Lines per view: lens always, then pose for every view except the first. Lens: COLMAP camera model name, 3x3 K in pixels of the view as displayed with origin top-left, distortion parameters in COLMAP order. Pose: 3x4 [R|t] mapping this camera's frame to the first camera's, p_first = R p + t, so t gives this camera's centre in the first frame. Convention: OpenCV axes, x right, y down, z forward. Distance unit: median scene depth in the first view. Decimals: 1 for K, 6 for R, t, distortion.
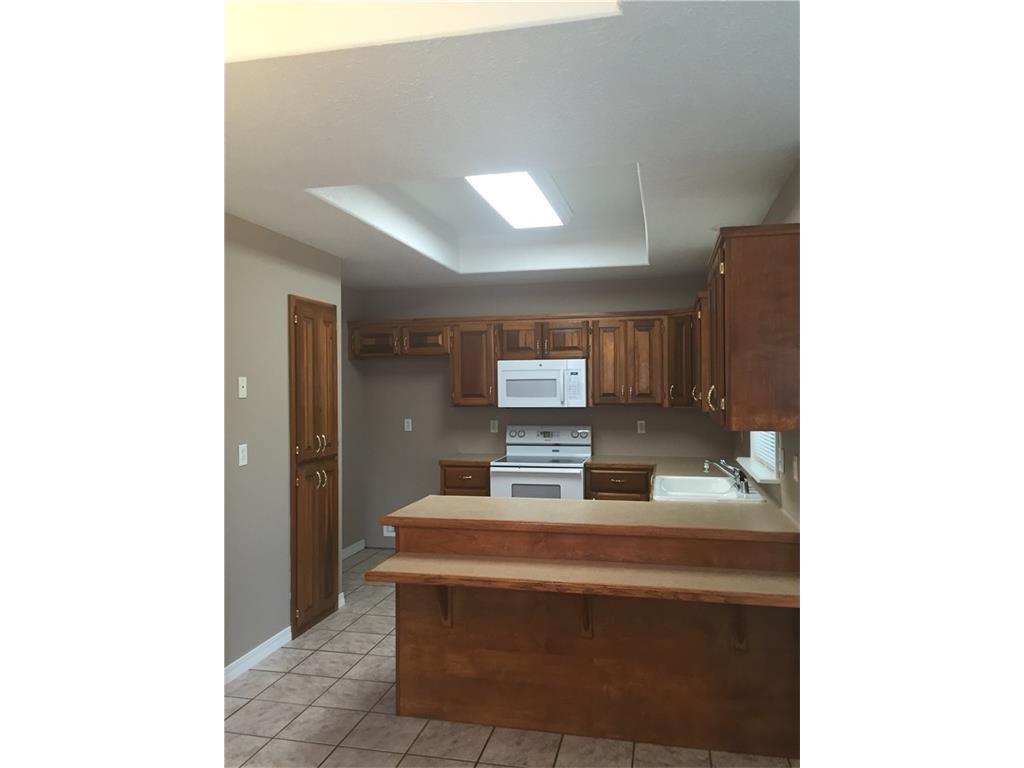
lens RADIAL K [[652.9, 0, 512.0], [0, 652.9, 384.0], [0, 0, 1]] dist [0.002941, 0.000236]
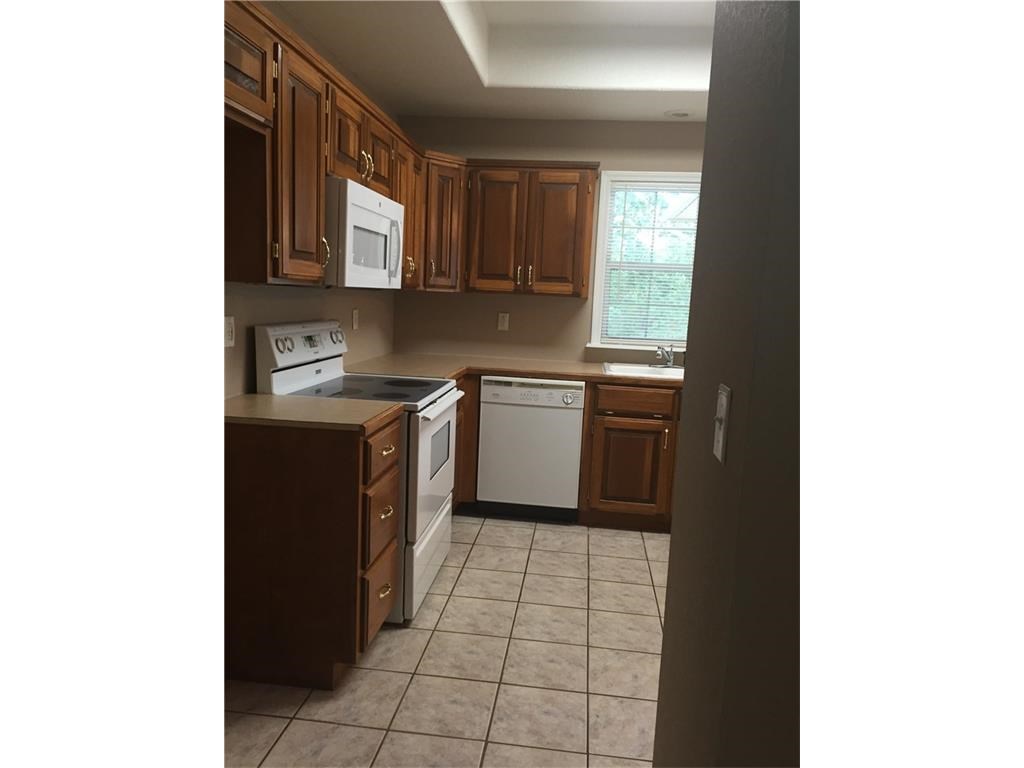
lens RADIAL K [[652.9, 0, 512.0], [0, 652.9, 384.0], [0, 0, 1]] dist [0.002941, 0.000236]
pose [[-0.114424, -0.134067, 0.984344, -0.486200], [-0.056501, 0.990126, 0.128287, 0.037785], [-0.991824, -0.040937, -0.120869, 0.939503]]
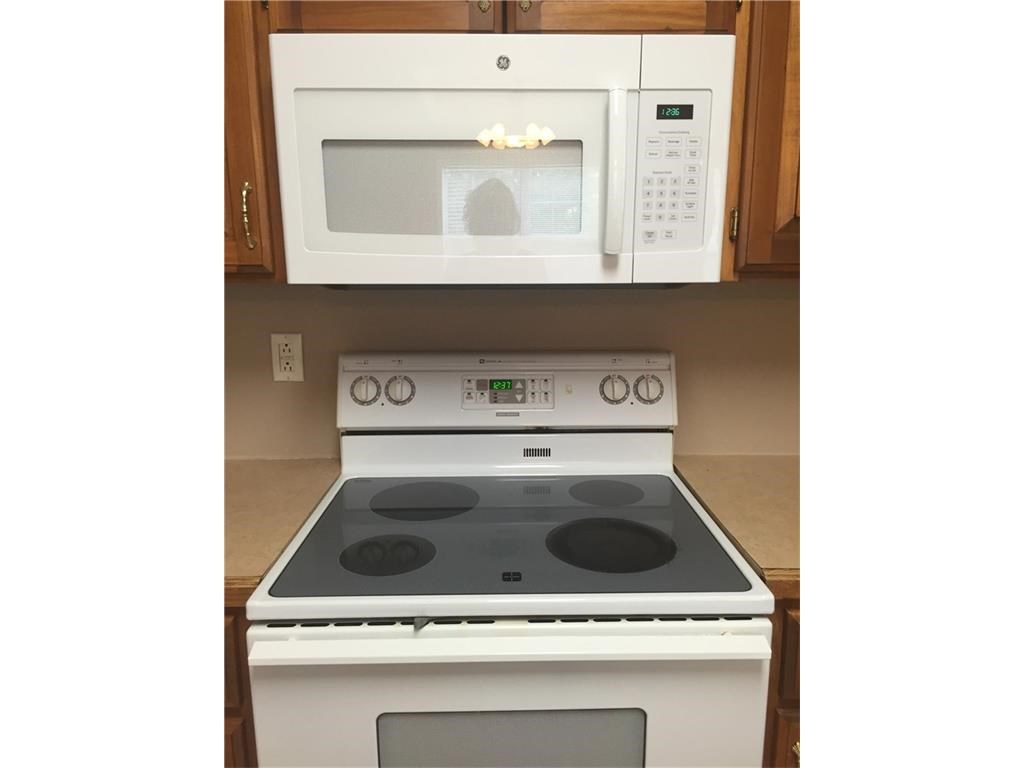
lens RADIAL K [[652.9, 0, 512.0], [0, 652.9, 384.0], [0, 0, 1]] dist [0.002941, 0.000236]
pose [[0.970027, -0.040809, 0.239547, -0.003947], [-0.006363, 0.981194, 0.192922, 0.026626], [-0.242915, -0.188663, 0.951524, 0.784907]]
